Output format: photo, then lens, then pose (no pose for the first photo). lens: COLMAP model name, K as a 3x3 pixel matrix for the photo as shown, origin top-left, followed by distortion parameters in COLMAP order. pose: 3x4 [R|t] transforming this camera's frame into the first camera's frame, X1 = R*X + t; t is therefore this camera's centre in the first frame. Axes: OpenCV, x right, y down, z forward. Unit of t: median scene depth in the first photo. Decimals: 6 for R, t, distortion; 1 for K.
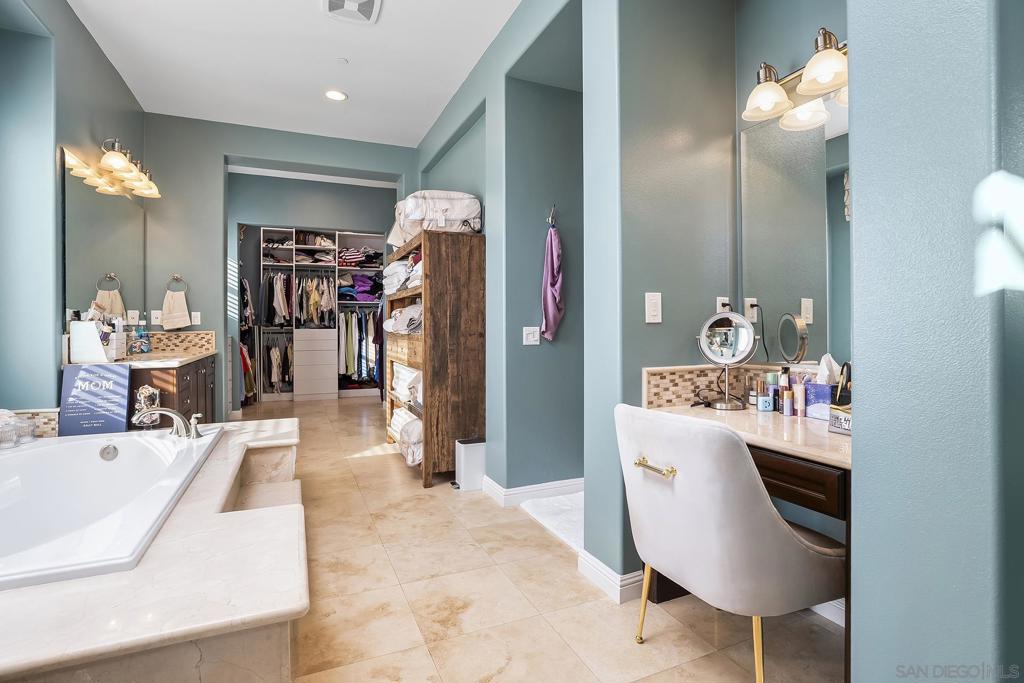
lens RADIAL K [[494.1, 0, 510.4], [0, 494.1, 336.7], [0, 0, 1]] dist [-0.002011, -0.000018]
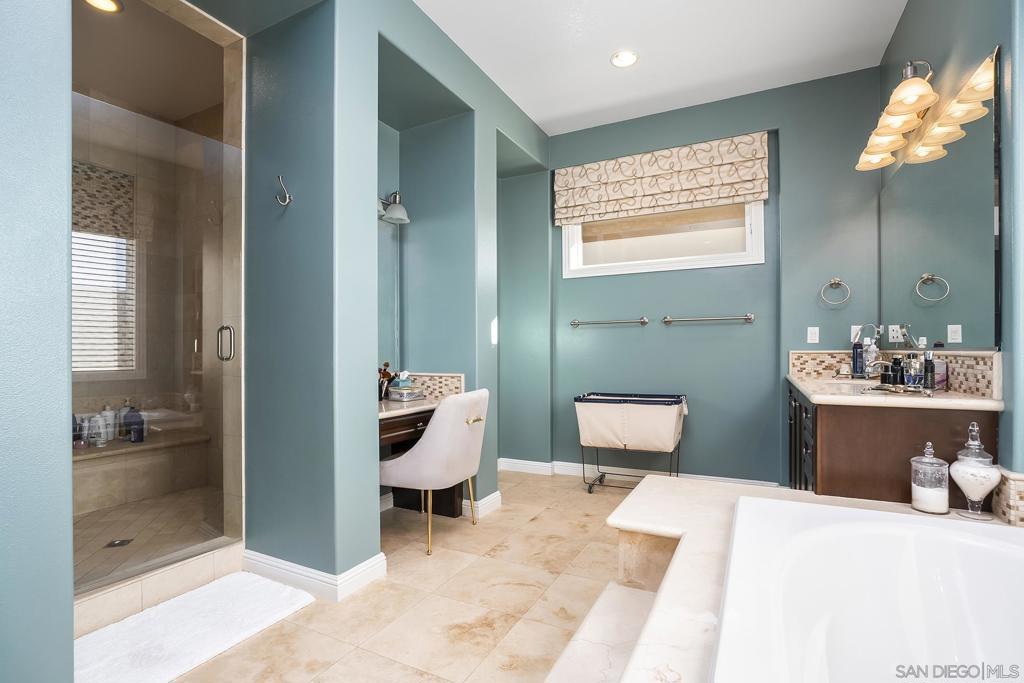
lens RADIAL K [[494.1, 0, 510.0], [0, 494.1, 347.0], [0, 0, 1]] dist [-0.002011, -0.000018]
pose [[-0.635696, 0.017402, 0.771743, -0.926462], [0.012791, 0.999846, -0.012009, -0.000692], [-0.771834, 0.002238, -0.635821, 1.533235]]
